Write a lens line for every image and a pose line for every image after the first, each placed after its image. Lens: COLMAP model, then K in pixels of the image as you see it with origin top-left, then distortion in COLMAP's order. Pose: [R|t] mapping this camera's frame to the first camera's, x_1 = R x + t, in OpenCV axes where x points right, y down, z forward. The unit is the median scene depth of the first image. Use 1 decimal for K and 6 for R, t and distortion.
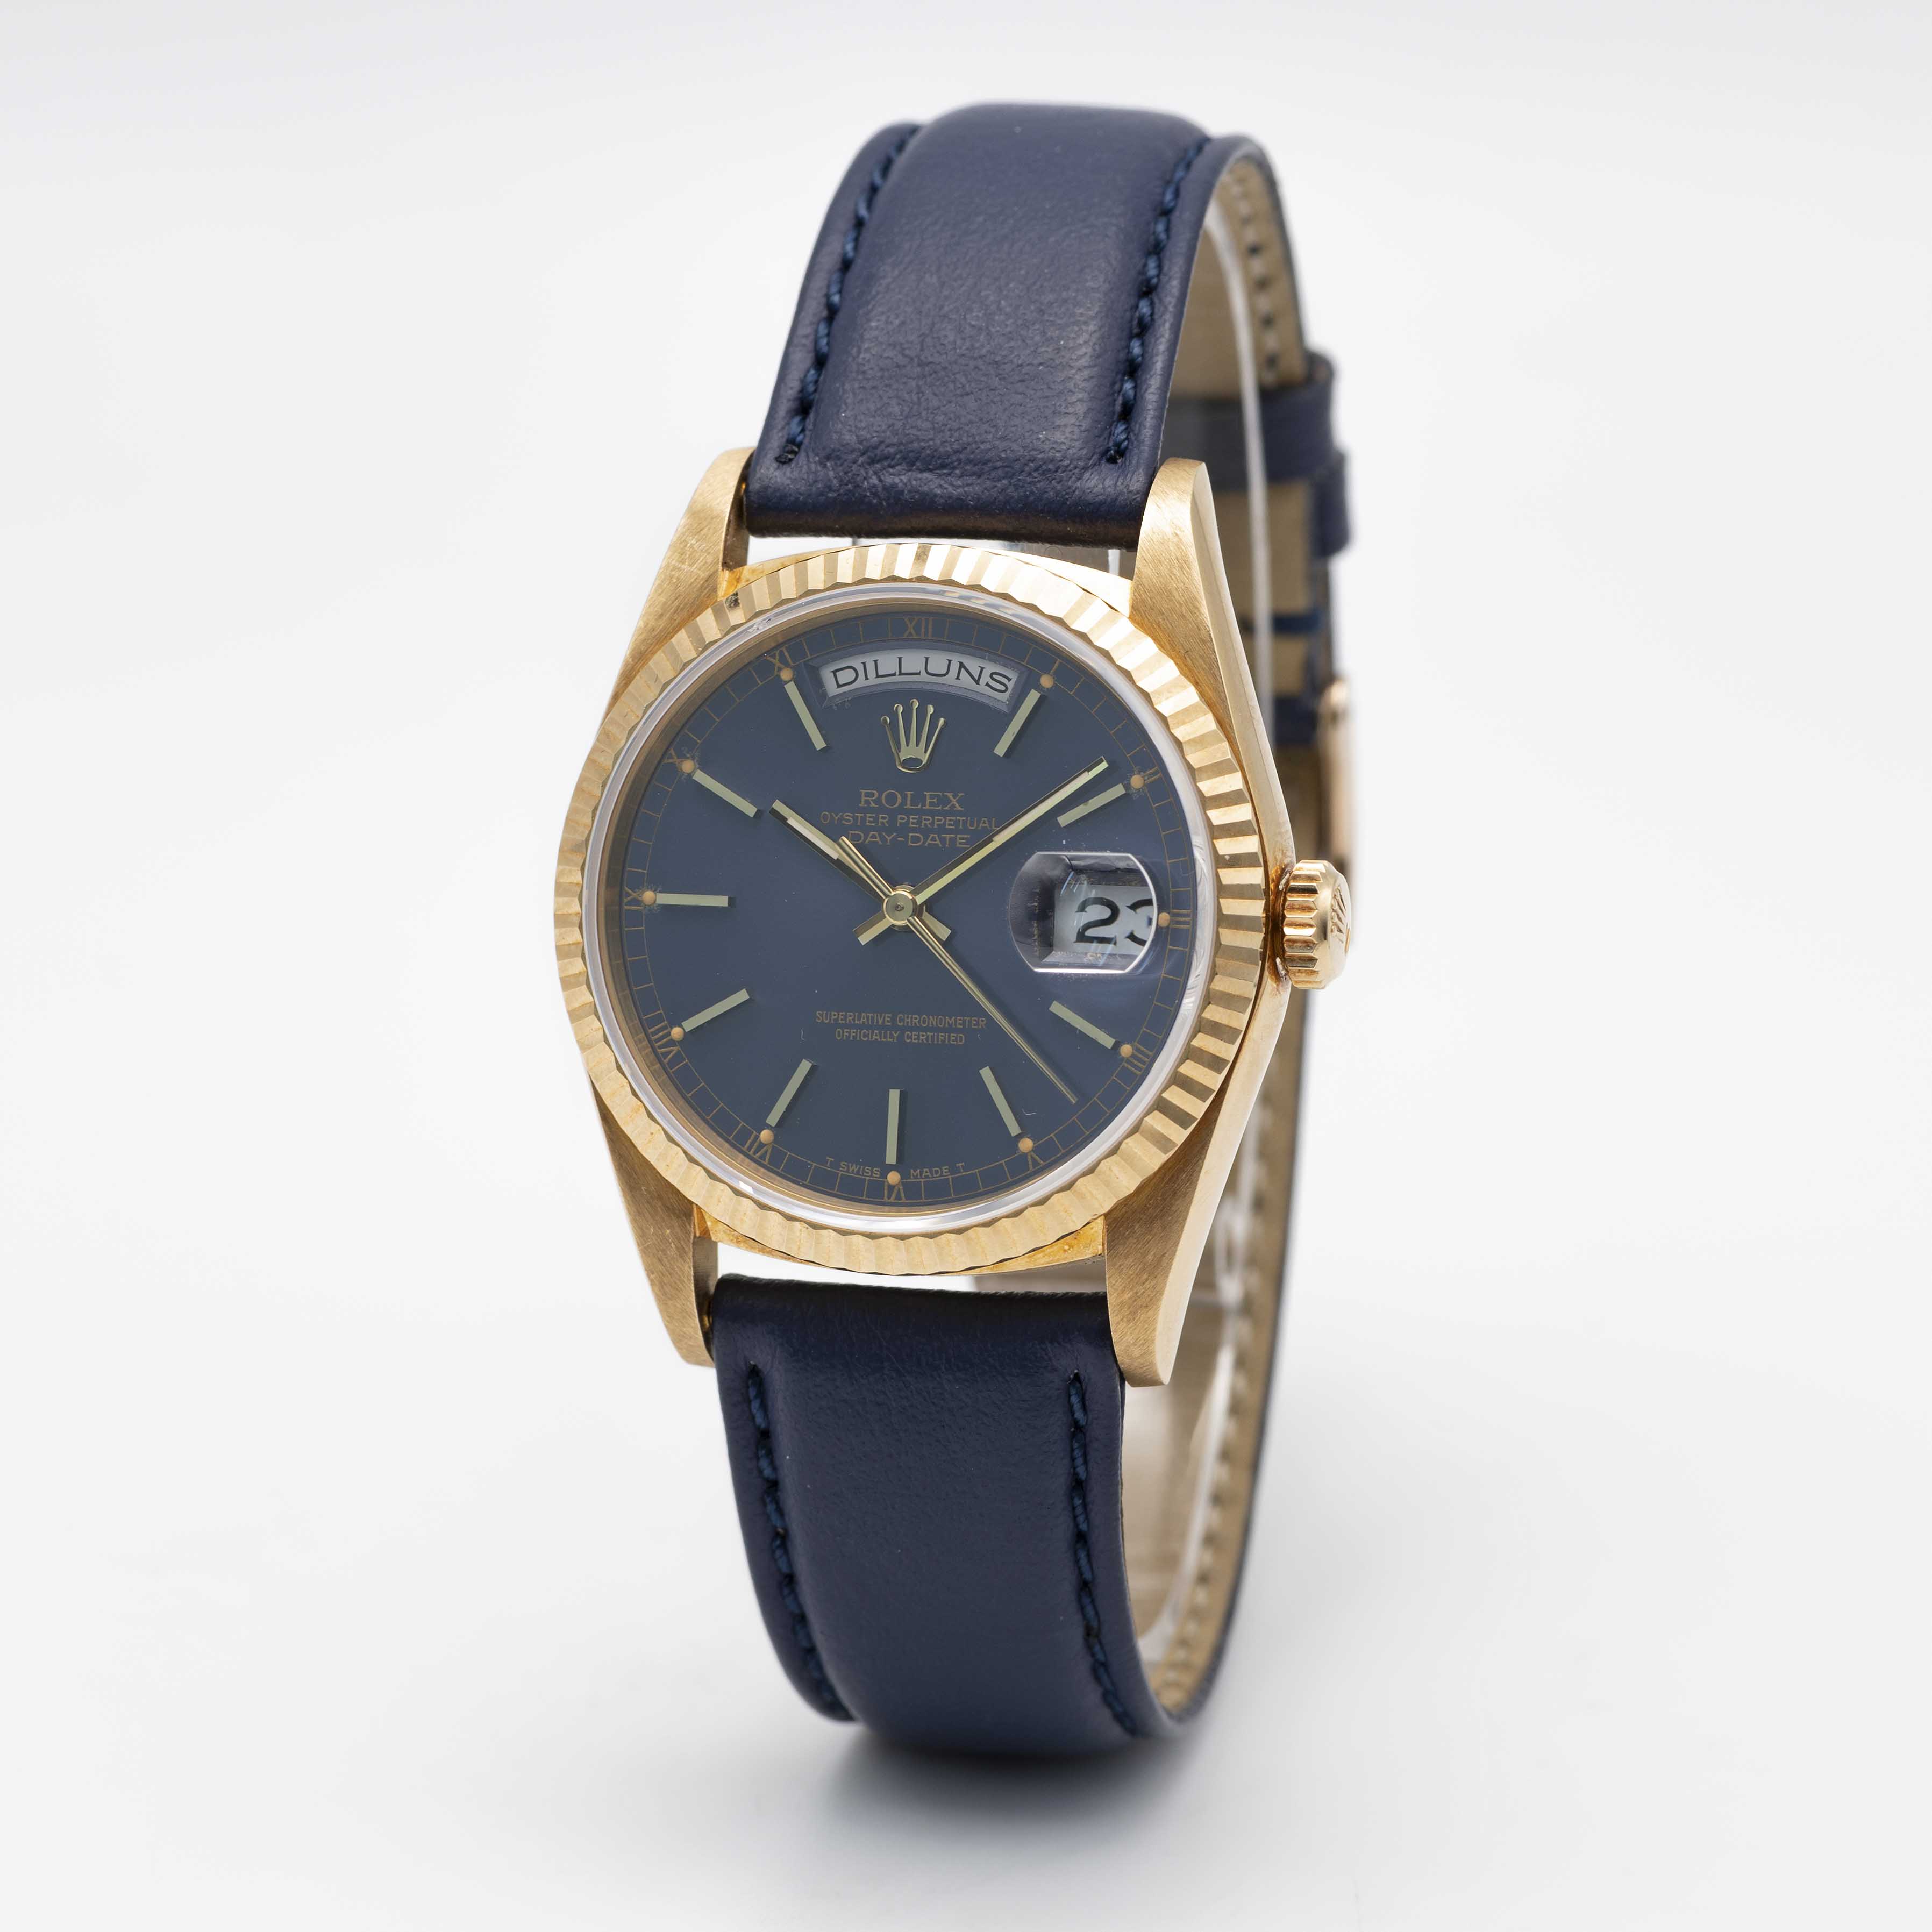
lens RADIAL K [[11899.2, 0, 966.3], [0, 11899.2, 1232.2], [0, 0, 1]] dist [0.254575, -58.009848]
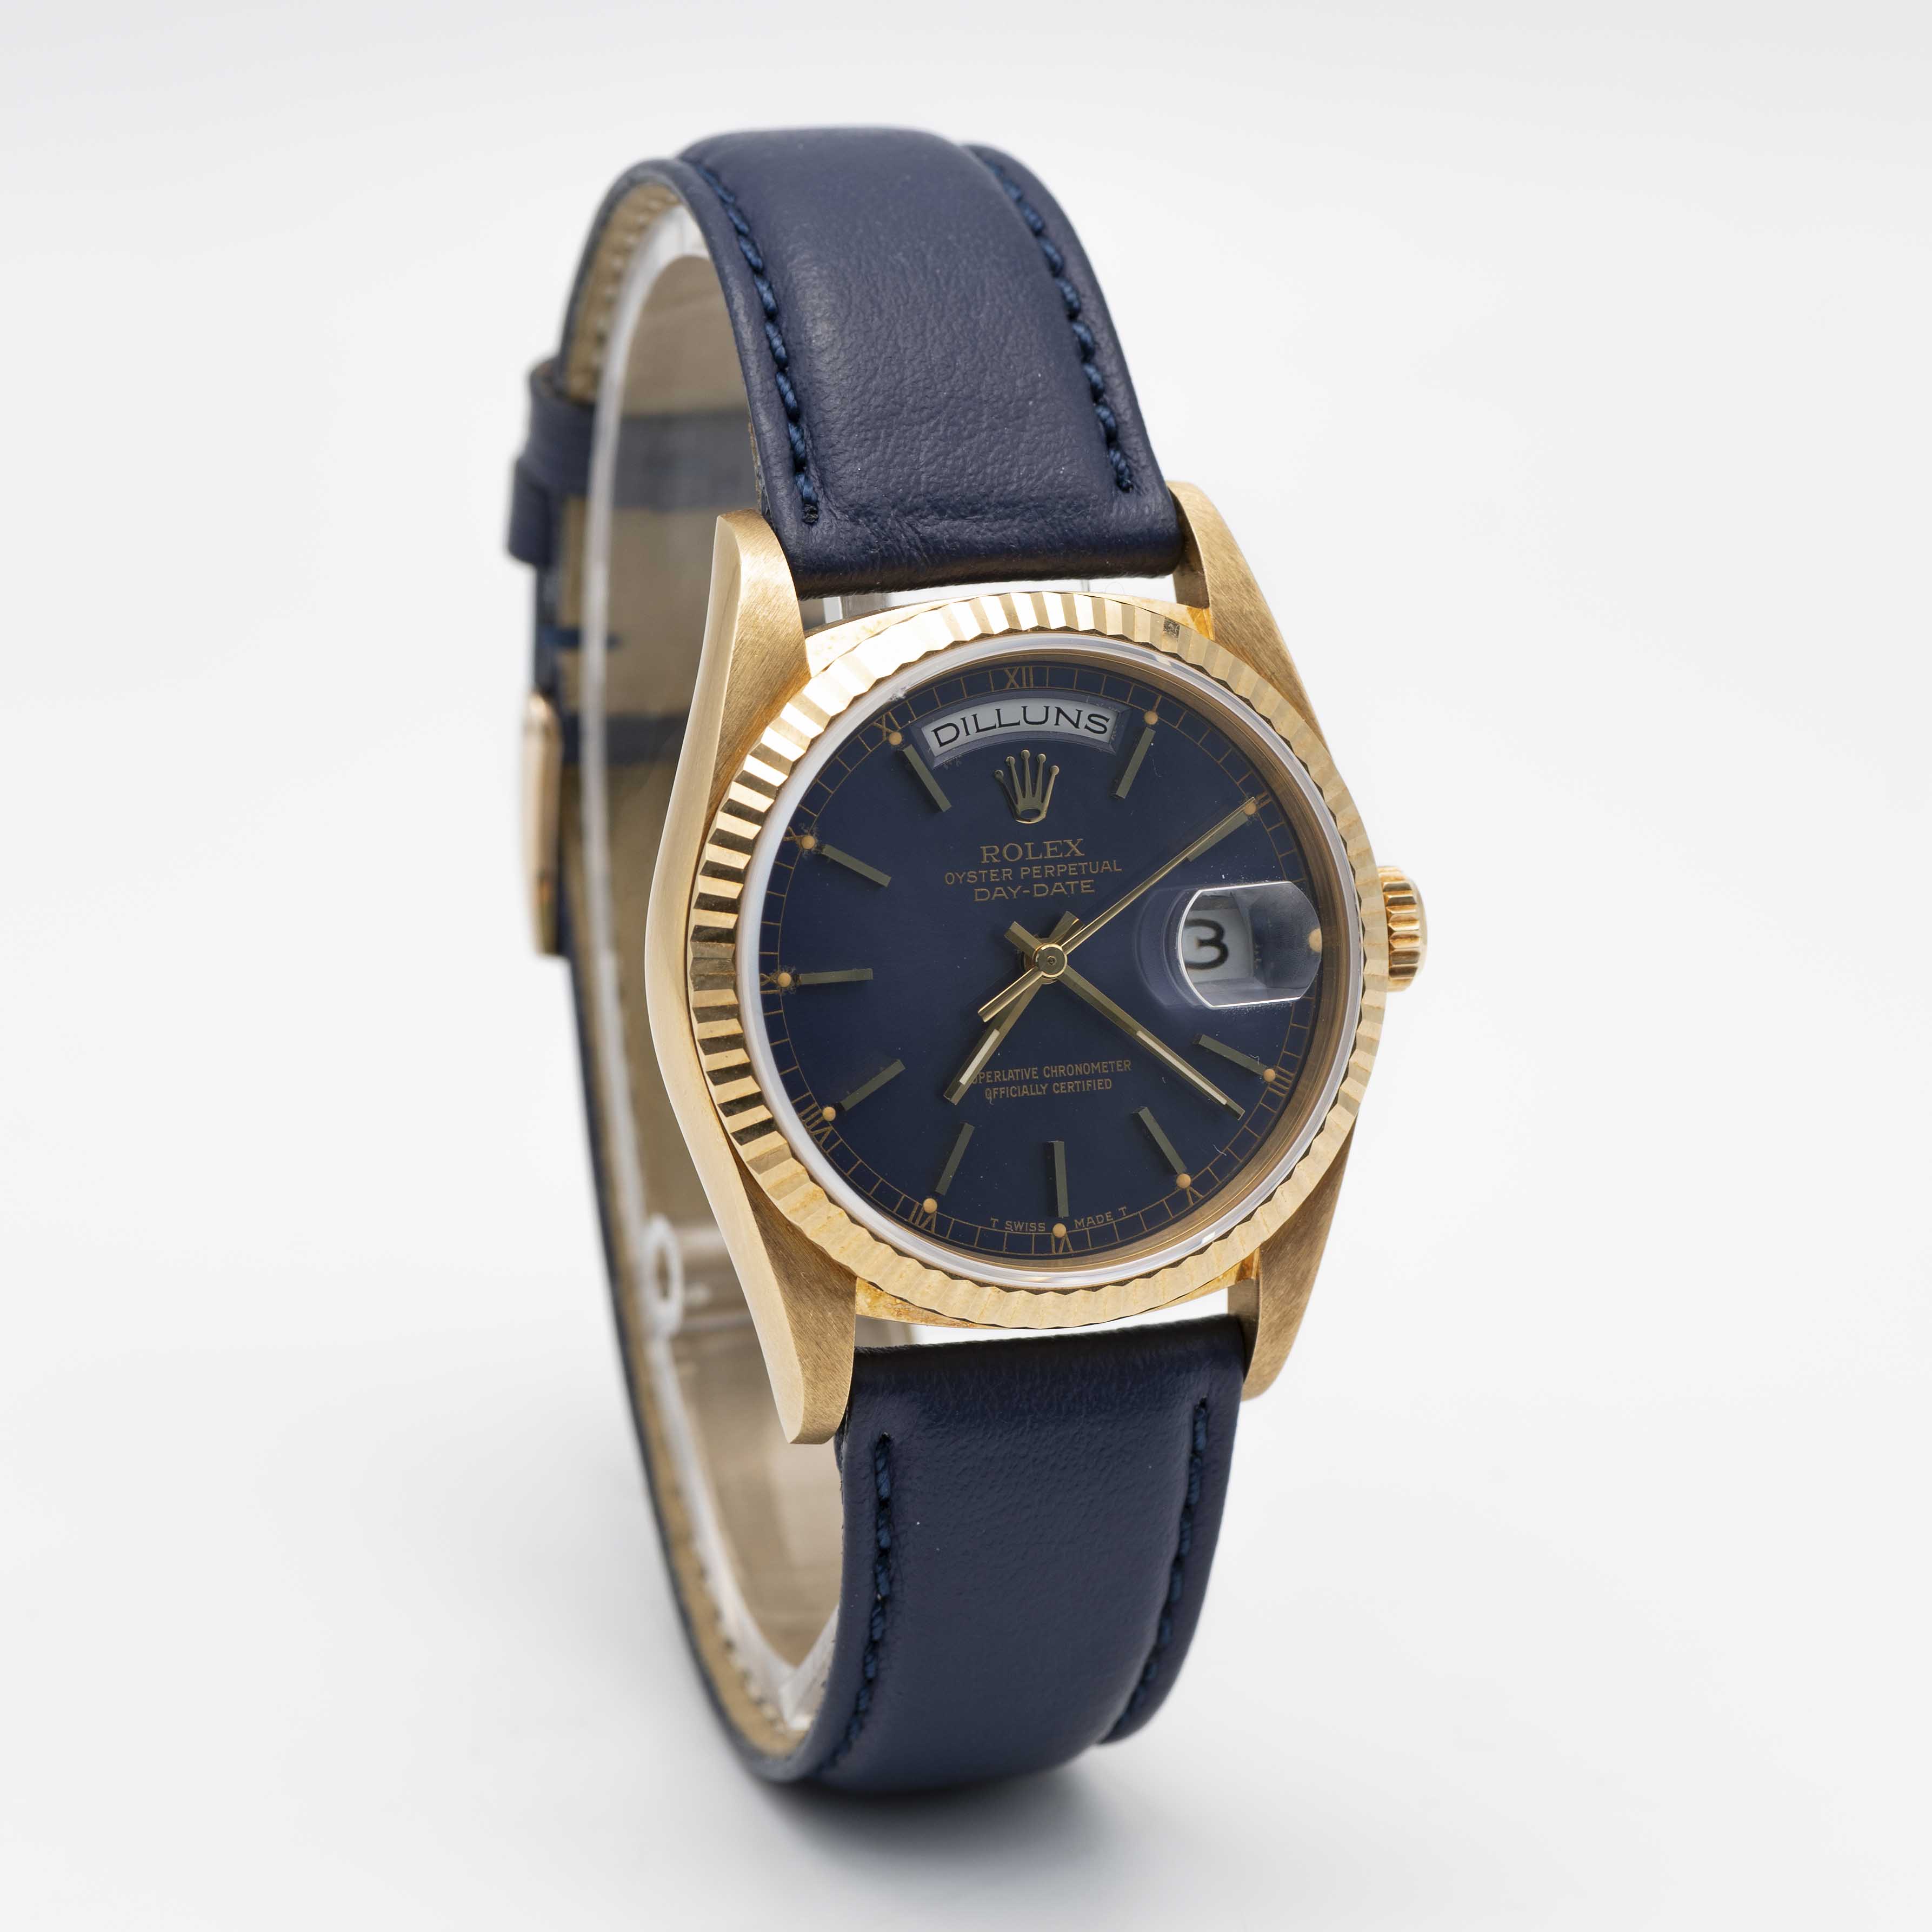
lens RADIAL K [[11899.2, 0, 966.3], [0, 11899.2, 1232.2], [0, 0, 1]] dist [0.254575, -58.009848]
pose [[0.842080, -0.131485, 0.523081, -0.531513], [0.109297, 0.991308, 0.073230, -0.077896], [-0.528163, -0.004494, 0.849131, 0.158800]]
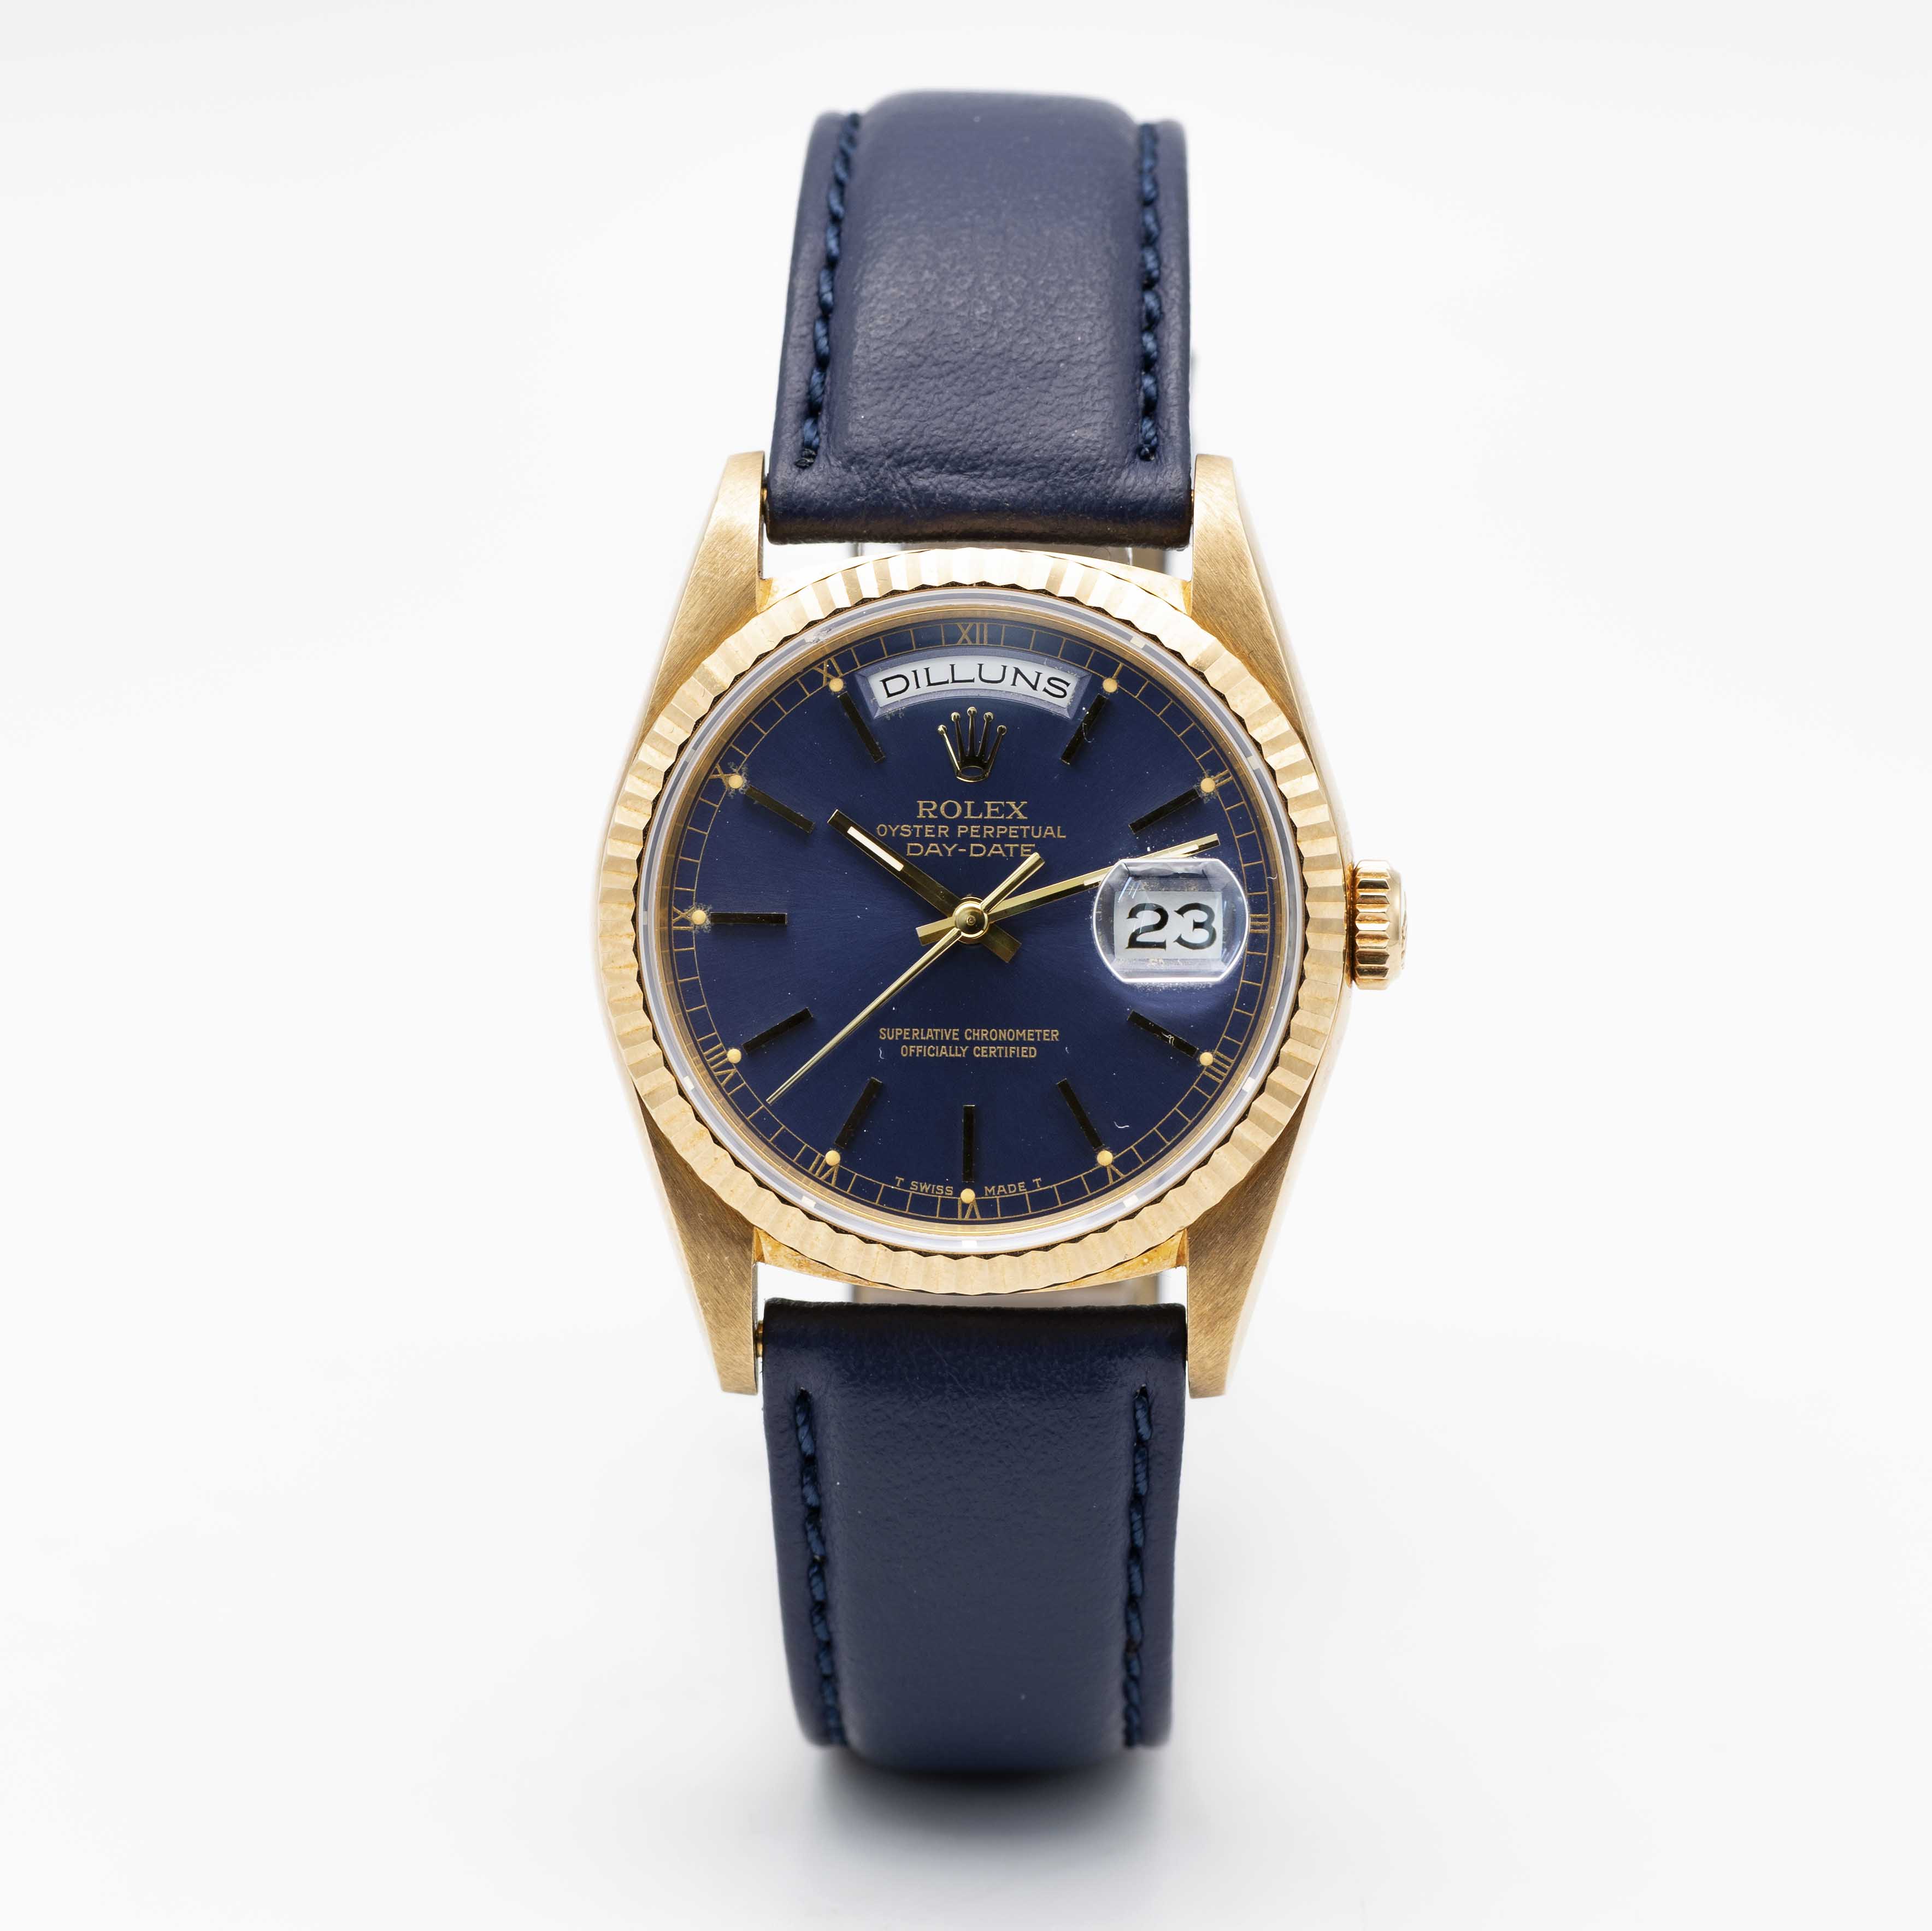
lens RADIAL K [[11897.8, 0, 966.3], [0, 11897.8, 1231.6], [0, 0, 1]] dist [0.254575, -58.009848]
pose [[0.978948, -0.035794, 0.200949, -0.202648], [0.033397, 0.999325, 0.015303, -0.016573], [-0.201361, -0.008270, 0.979482, 0.039869]]
